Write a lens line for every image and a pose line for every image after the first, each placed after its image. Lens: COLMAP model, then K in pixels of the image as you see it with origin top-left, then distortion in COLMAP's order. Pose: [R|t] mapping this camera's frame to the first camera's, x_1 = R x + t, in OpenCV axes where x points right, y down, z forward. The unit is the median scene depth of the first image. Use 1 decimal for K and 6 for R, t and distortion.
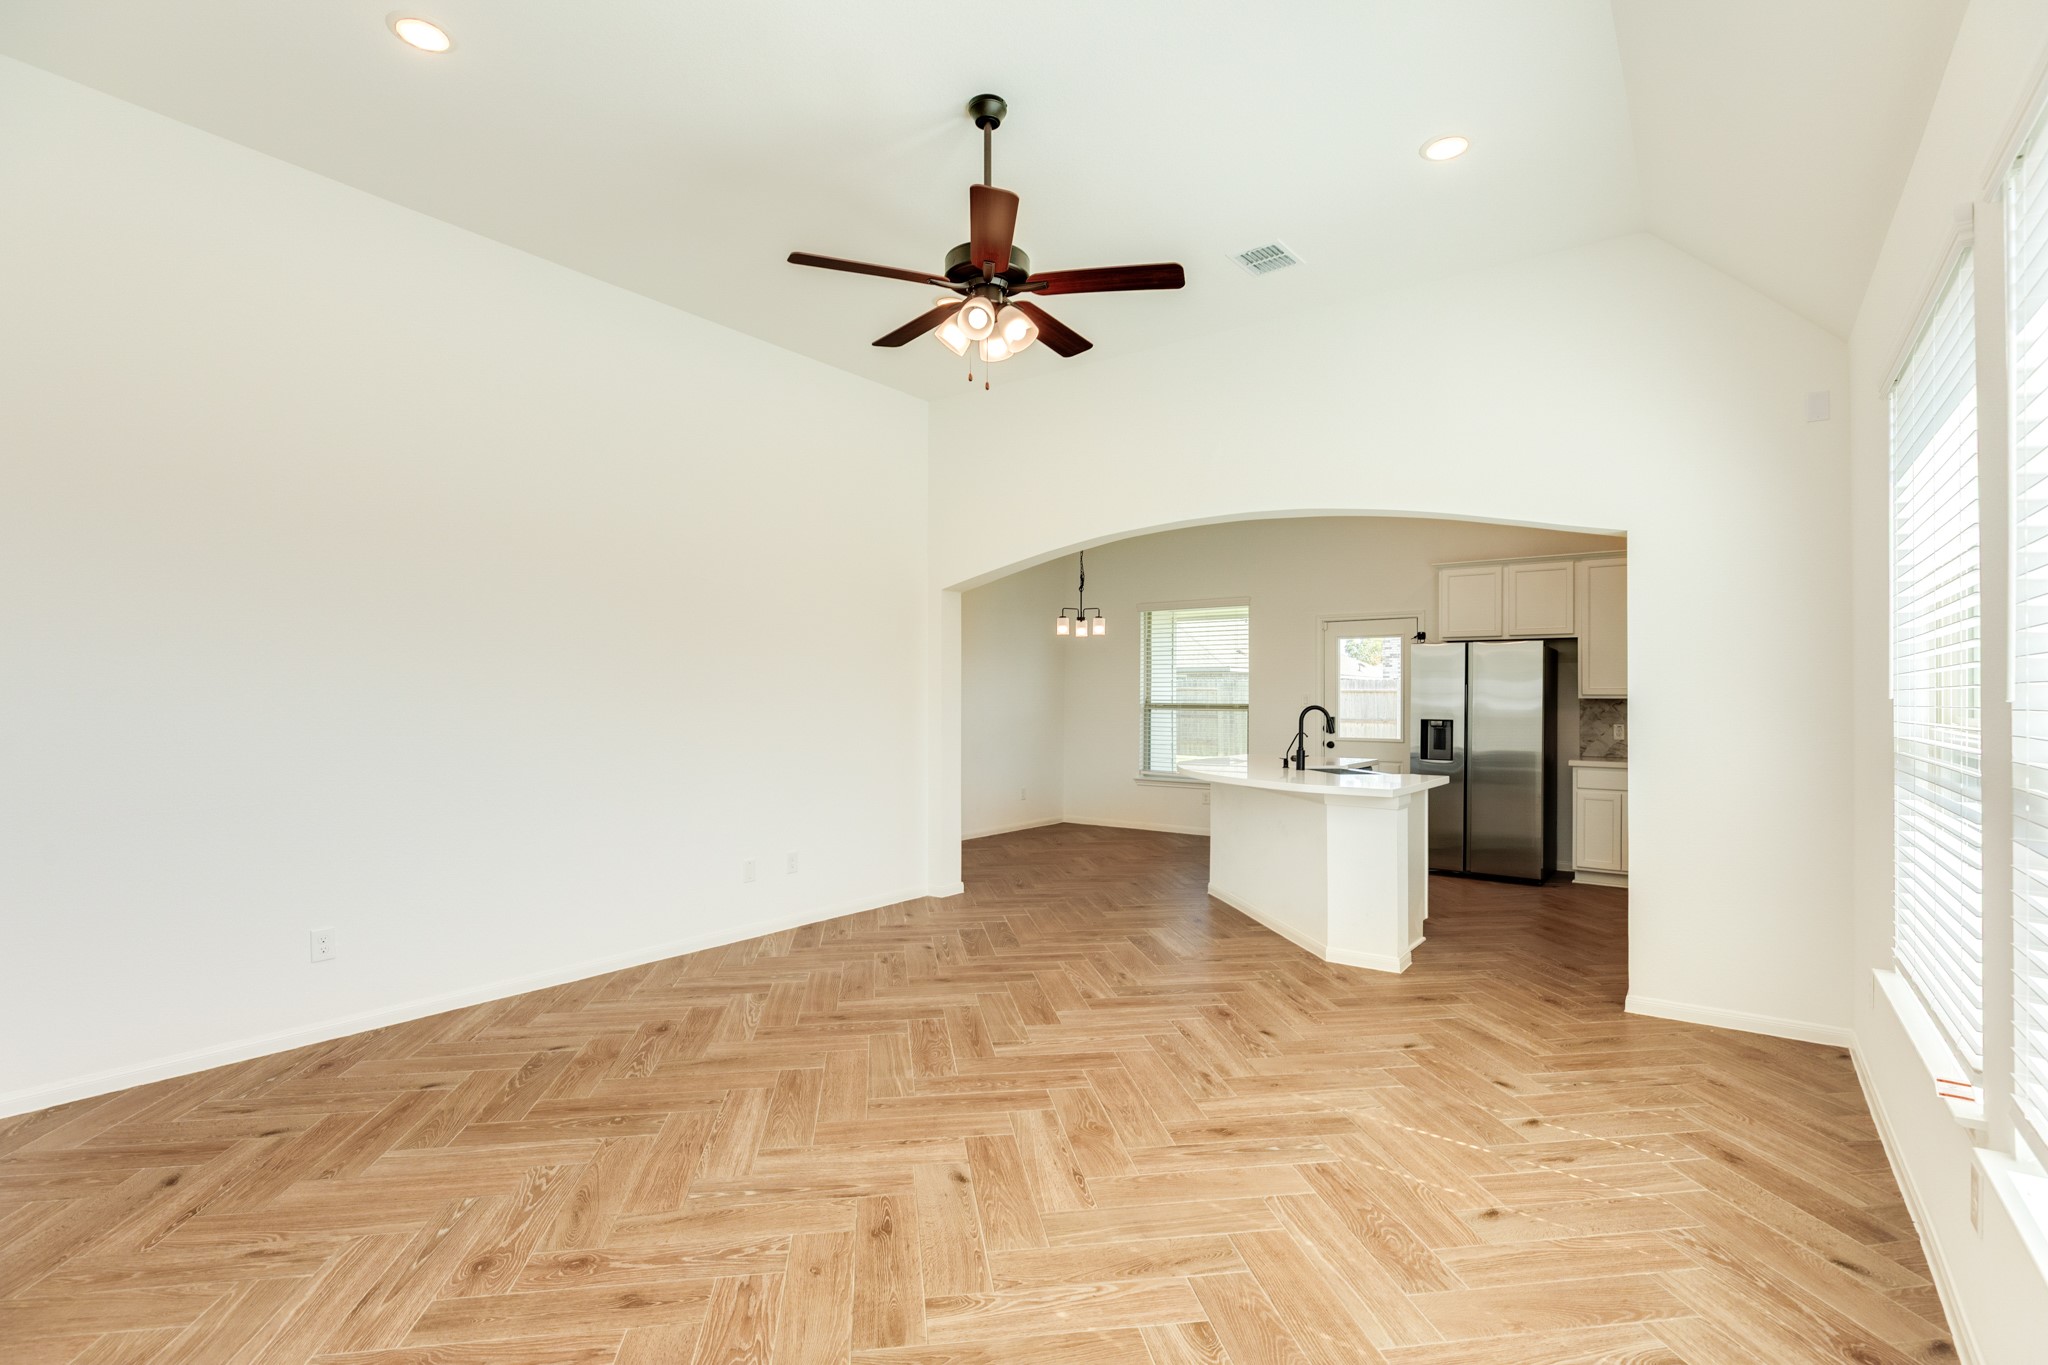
lens RADIAL K [[929.8, 0, 1020.0], [0, 929.8, 691.0], [0, 0, 1]] dist [-0.001627, -0.000198]
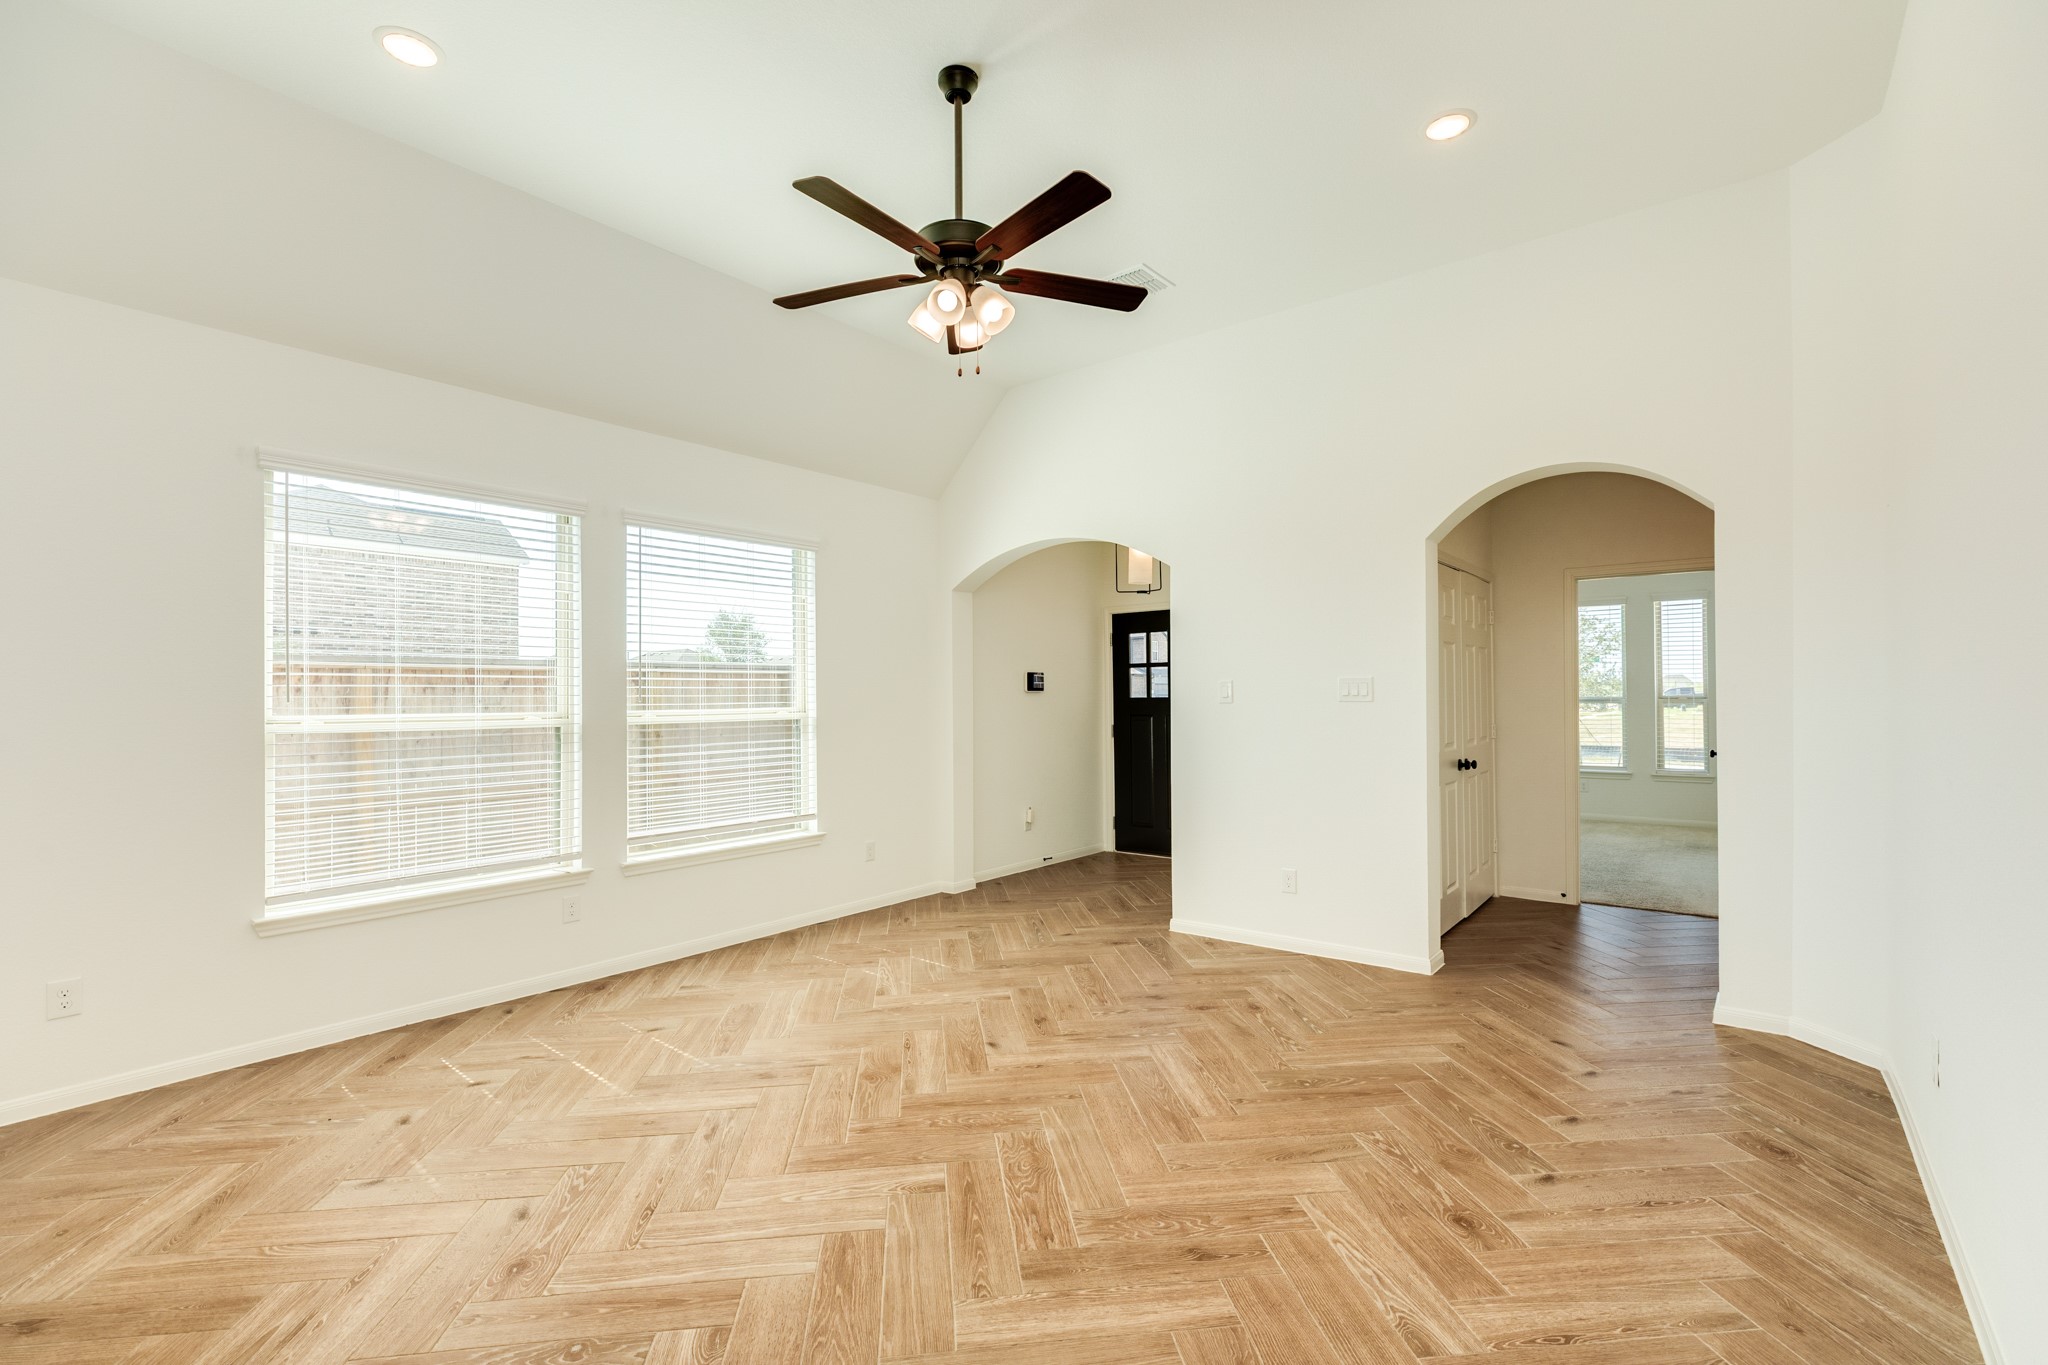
lens RADIAL K [[929.8, 0, 1023.9], [0, 929.8, 689.8], [0, 0, 1]] dist [-0.001627, -0.000198]
pose [[-0.999373, 0.005988, 0.034885, -0.145598], [0.005437, 0.999859, -0.015863, 0.015413], [-0.034975, -0.015664, -0.999265, 2.145990]]
